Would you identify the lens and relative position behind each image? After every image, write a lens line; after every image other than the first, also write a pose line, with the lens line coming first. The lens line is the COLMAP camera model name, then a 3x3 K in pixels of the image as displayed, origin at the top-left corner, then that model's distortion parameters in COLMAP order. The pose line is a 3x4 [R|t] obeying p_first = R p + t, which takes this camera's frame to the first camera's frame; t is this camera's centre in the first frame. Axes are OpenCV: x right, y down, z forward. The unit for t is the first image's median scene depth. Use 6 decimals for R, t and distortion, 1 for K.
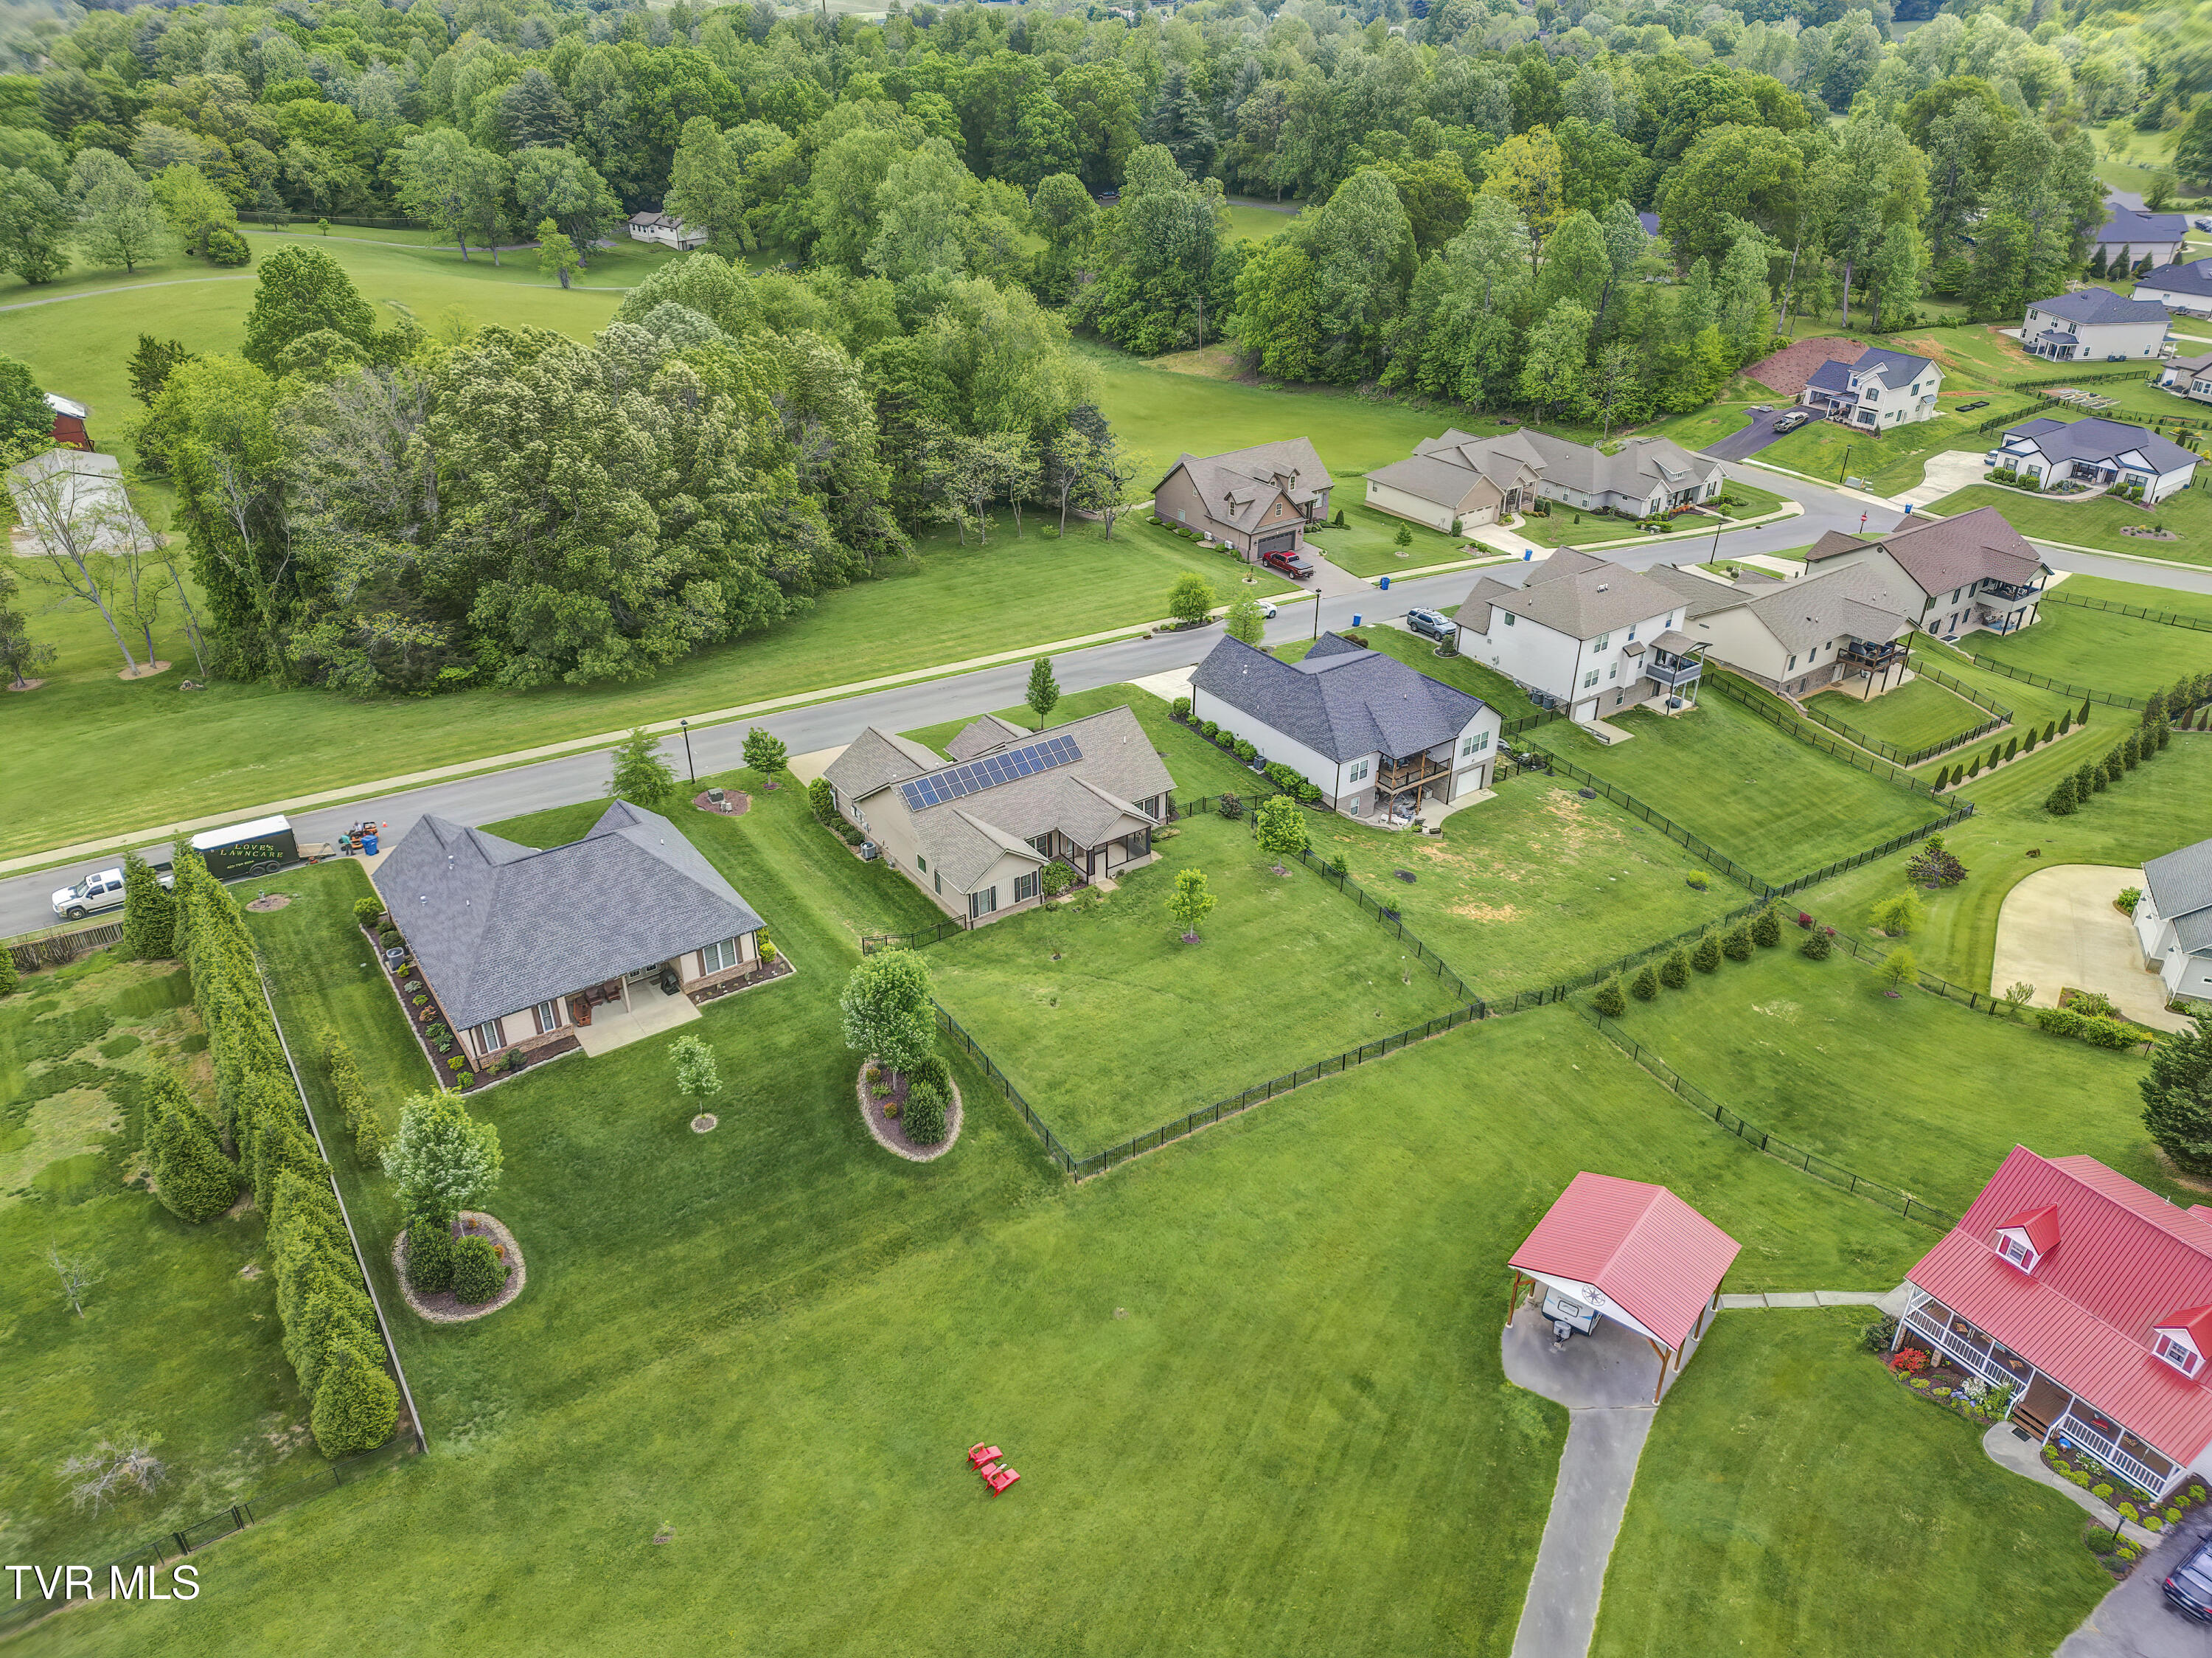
lens RADIAL K [[1537.9, 0, 1108.8], [0, 1537.9, 821.5], [0, 0, 1]] dist [0.061255, -0.053907]
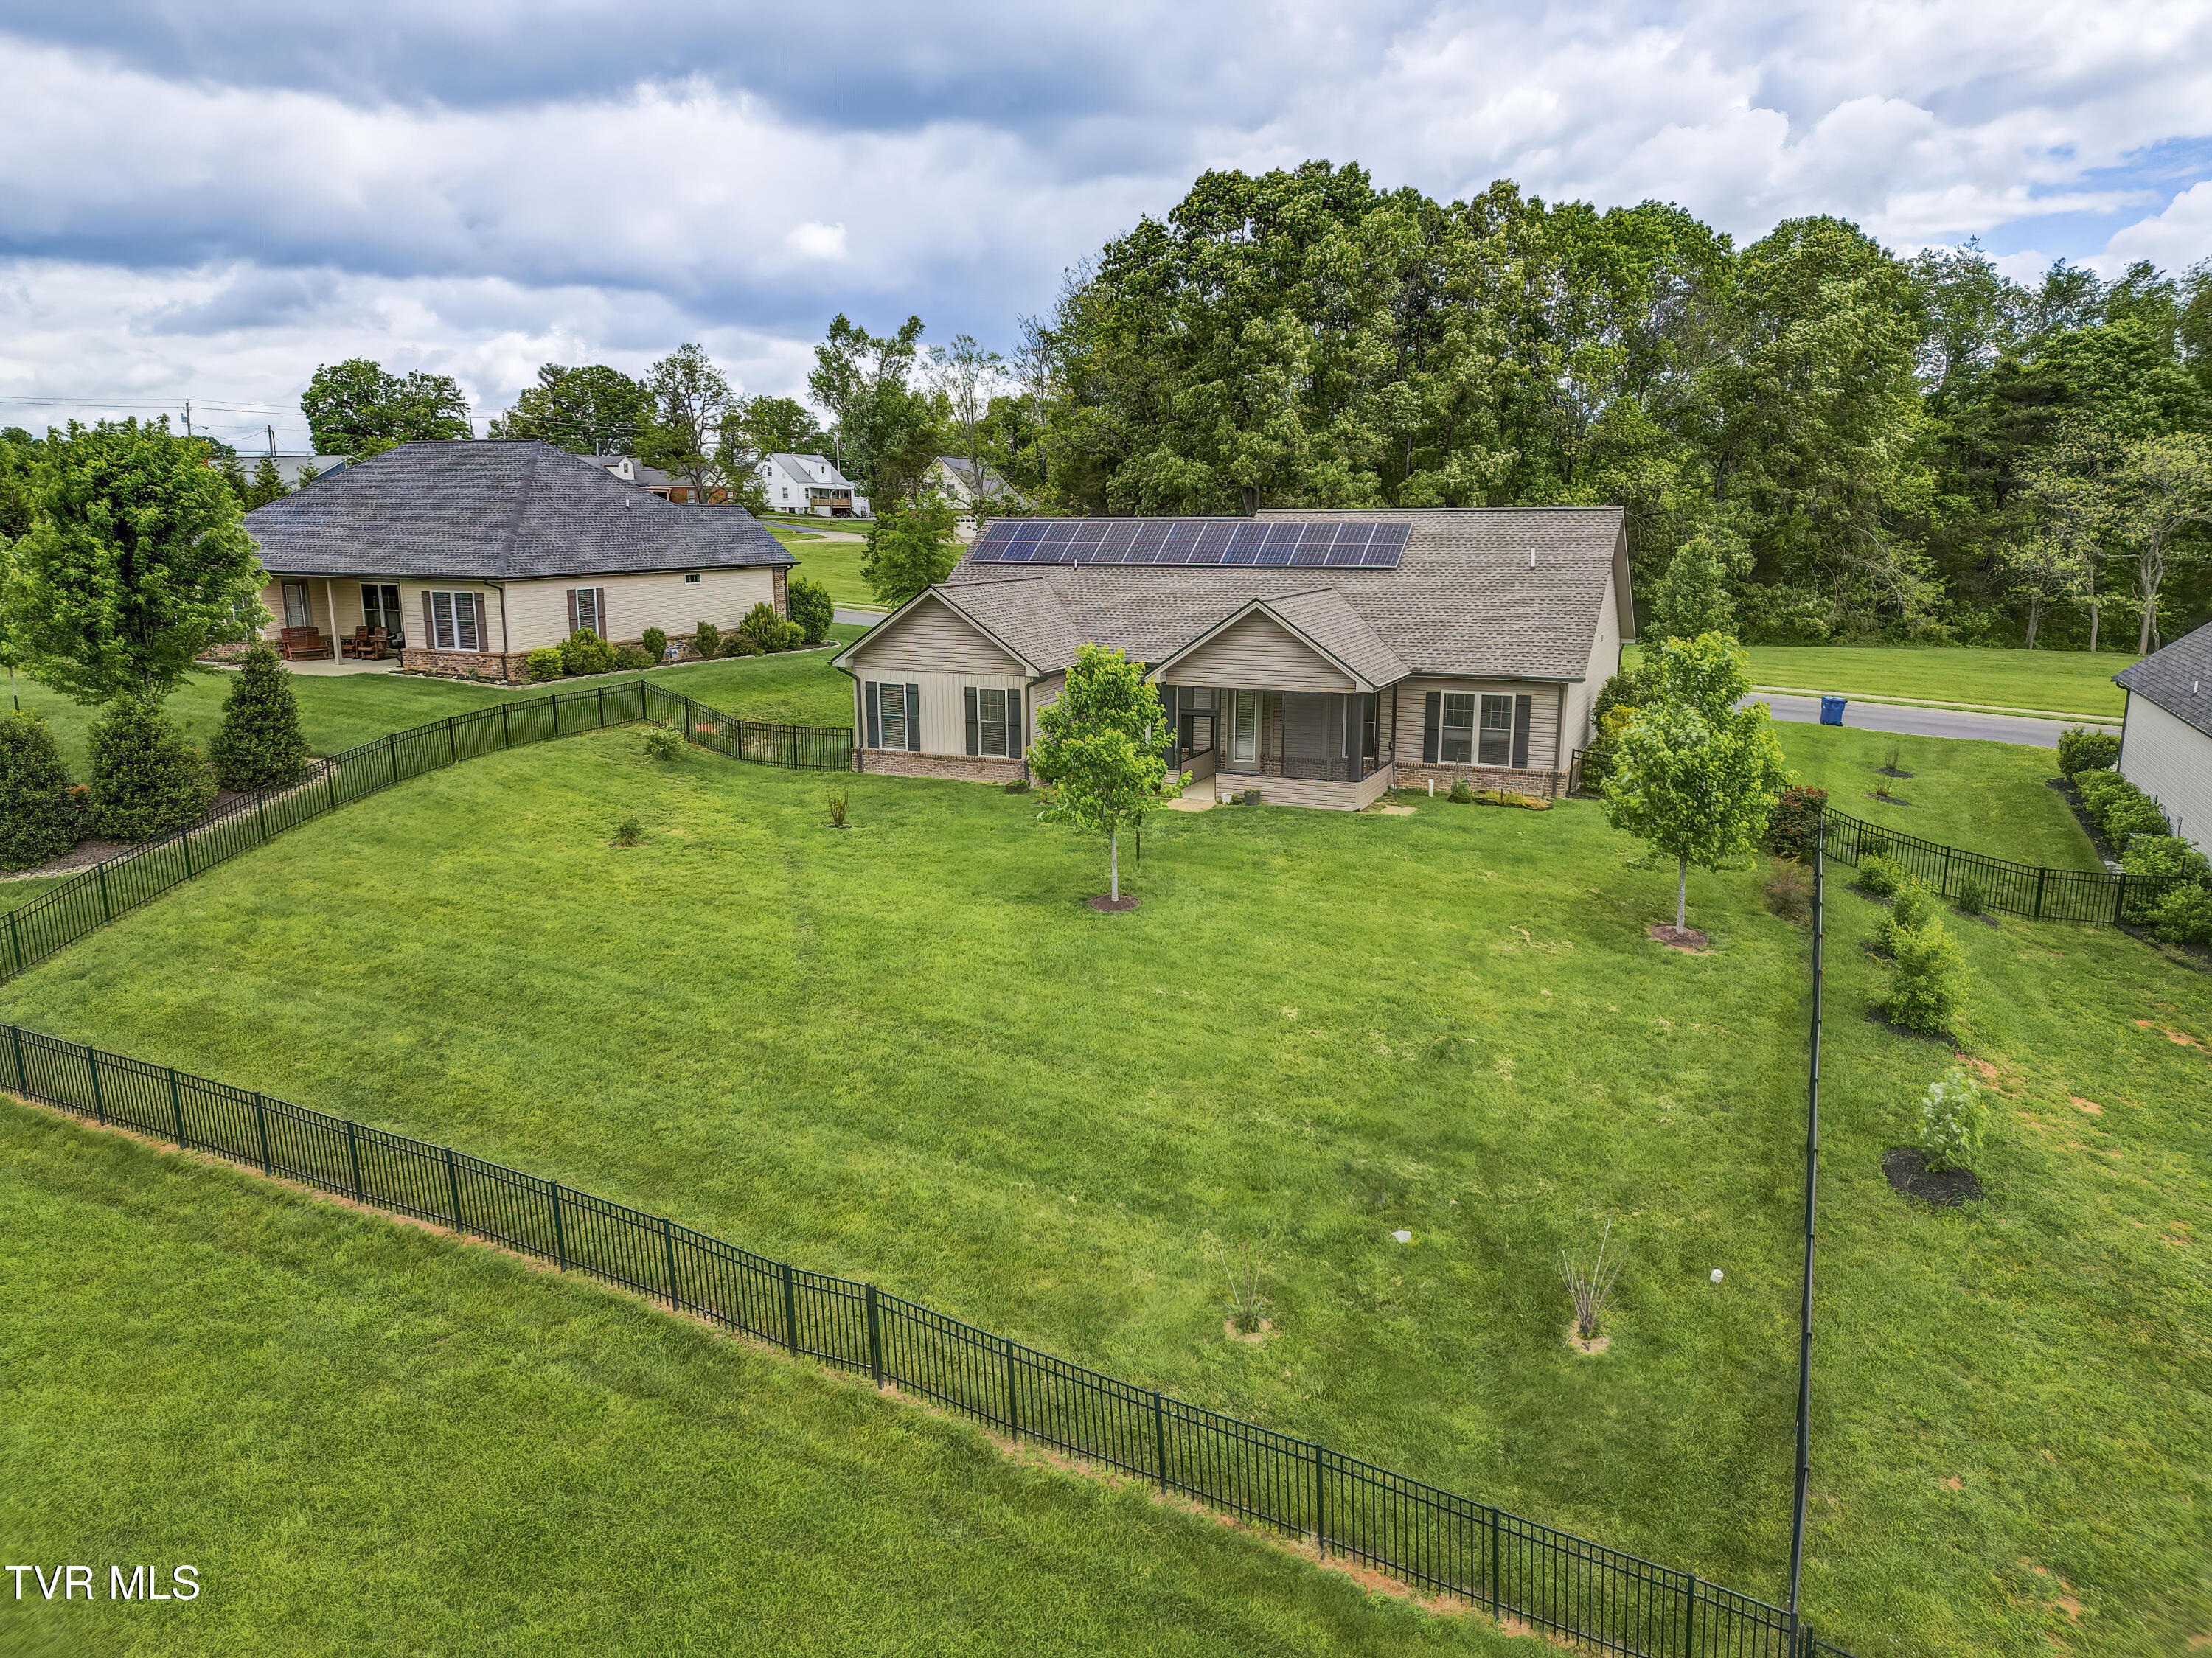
lens RADIAL K [[1537.5, 0, 1103.9], [0, 1537.5, 824.4], [0, 0, 1]] dist [0.061255, -0.053907]
pose [[0.496780, 0.165536, -0.851943, 0.269791], [-0.414607, 0.907647, -0.065404, 0.070274], [0.762437, 0.385713, 0.519533, 0.697314]]
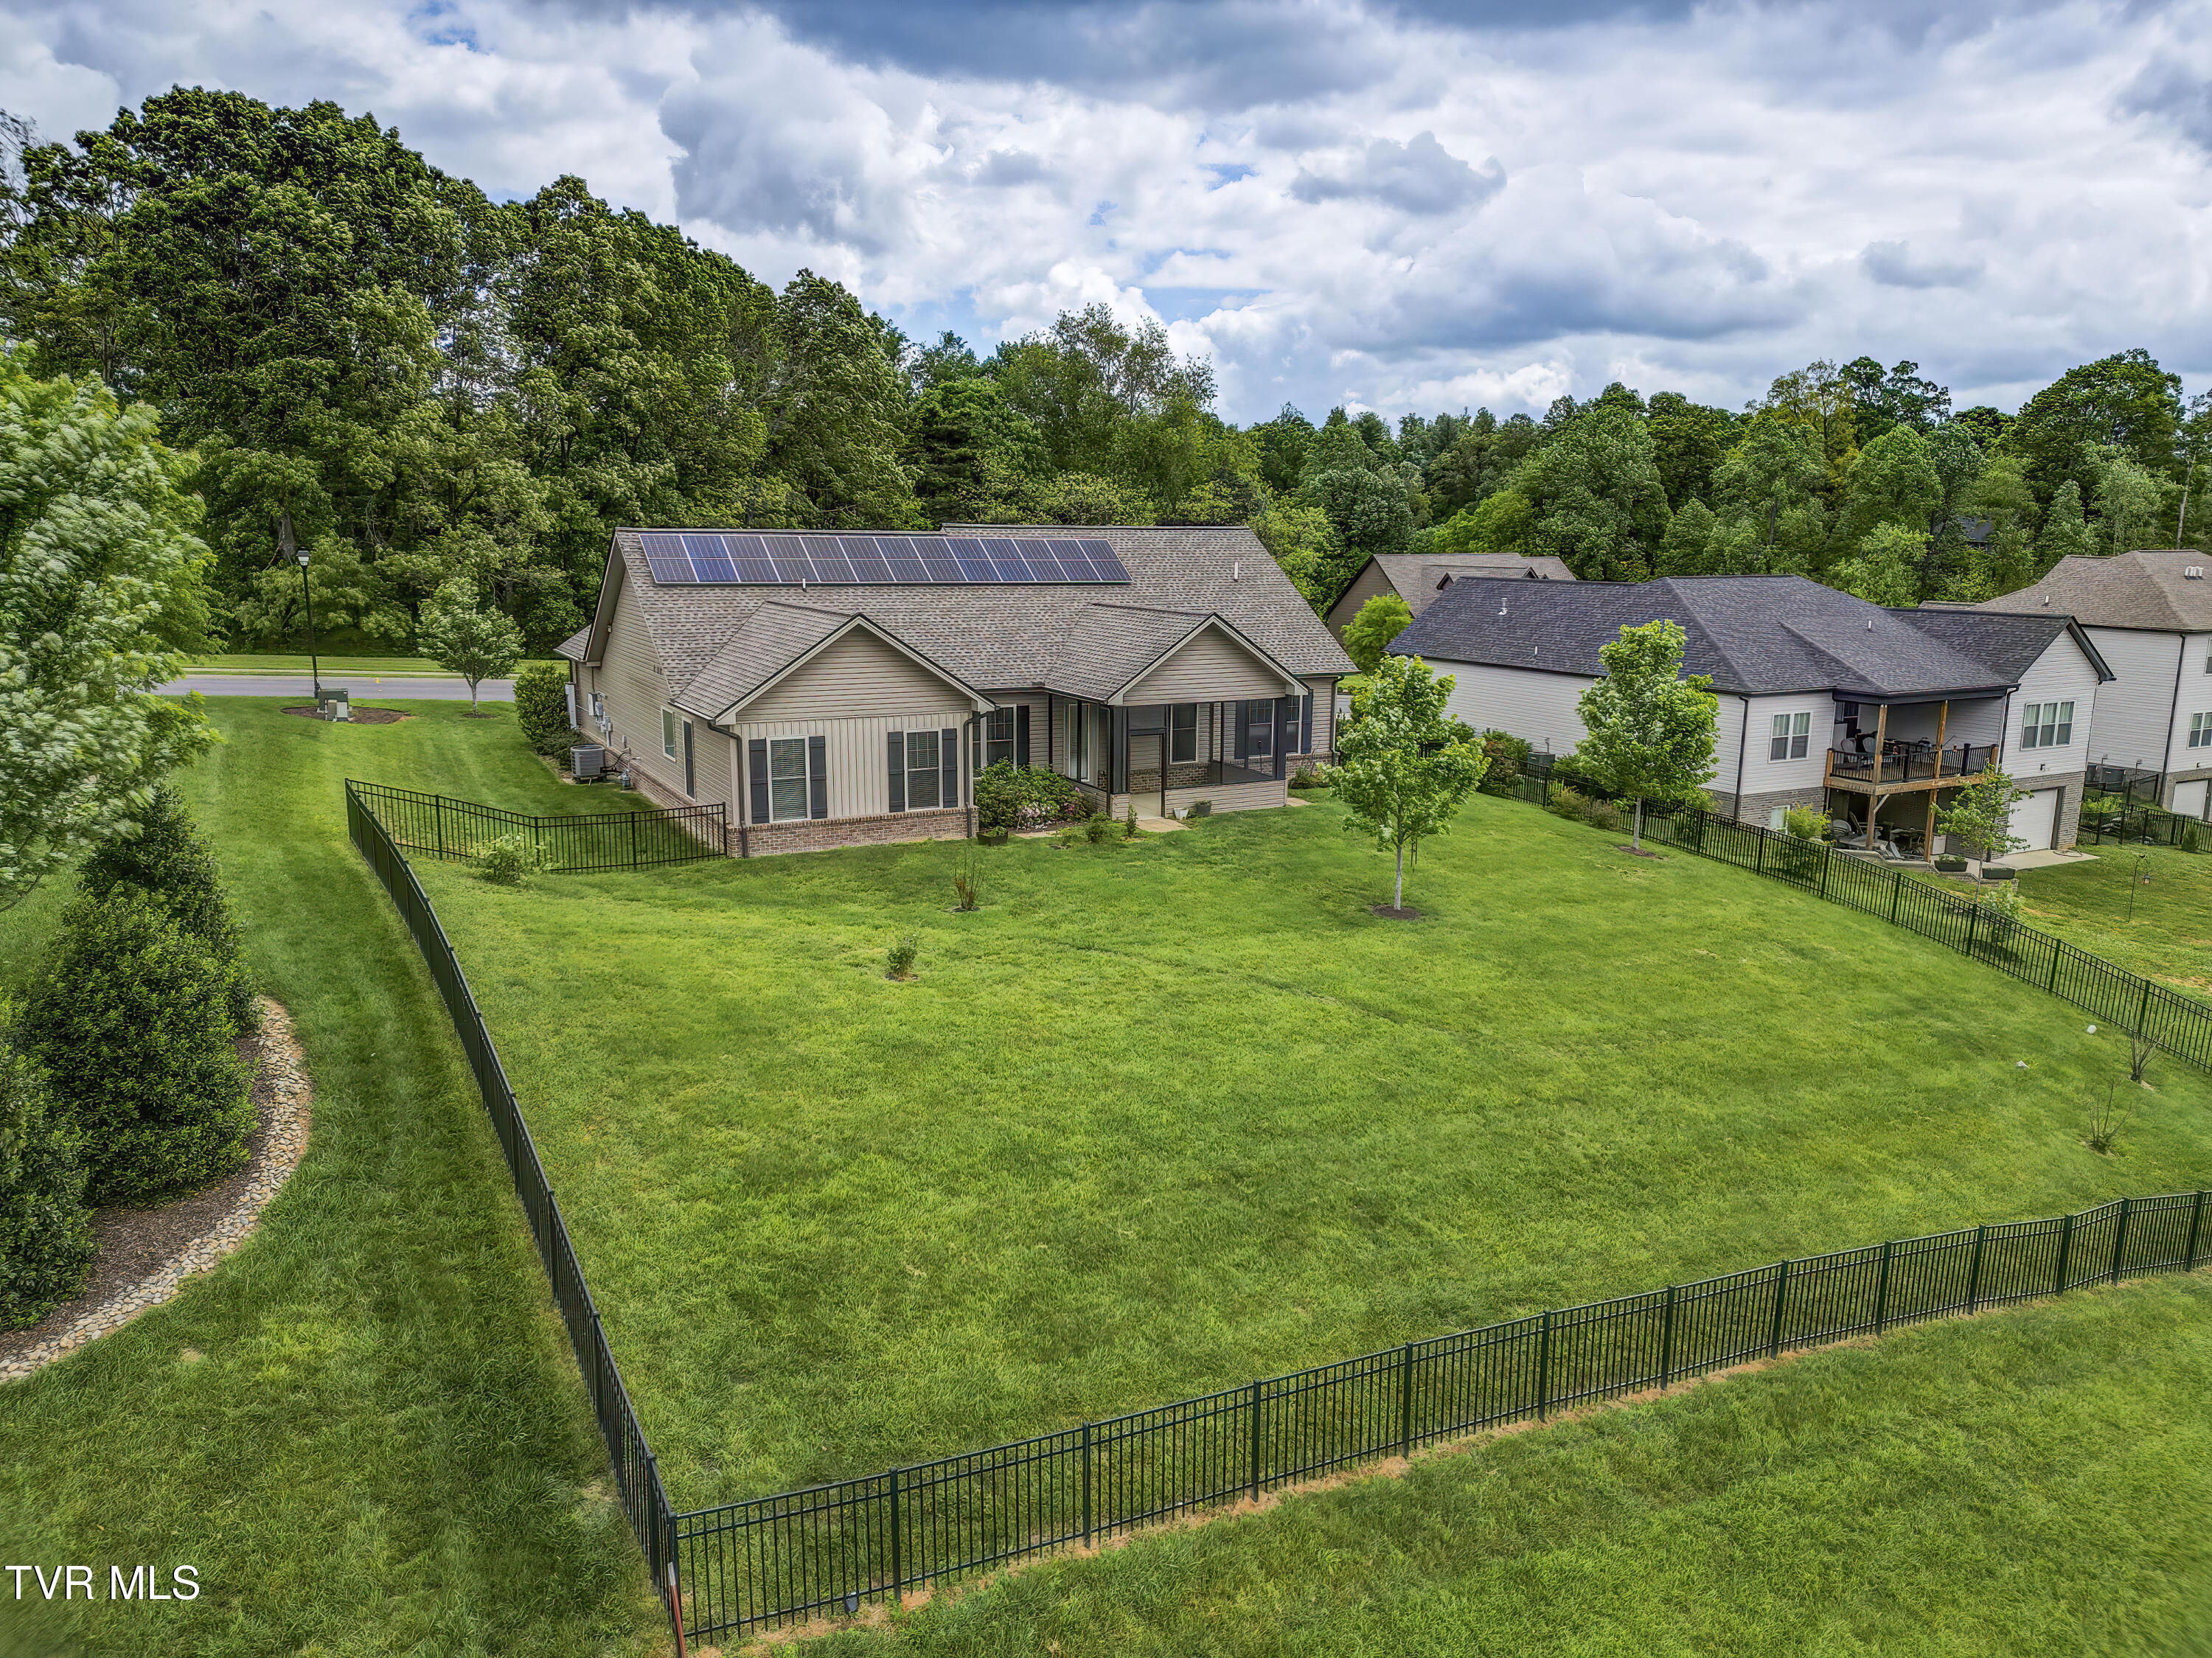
lens RADIAL K [[1537.5, 0, 1093.3], [0, 1537.5, 847.1], [0, 0, 1]] dist [0.061255, -0.053907]
pose [[0.990986, 0.029992, -0.130569, 0.026957], [-0.067449, 0.953780, -0.292838, 0.137186], [0.115751, 0.299005, 0.947205, 0.574027]]
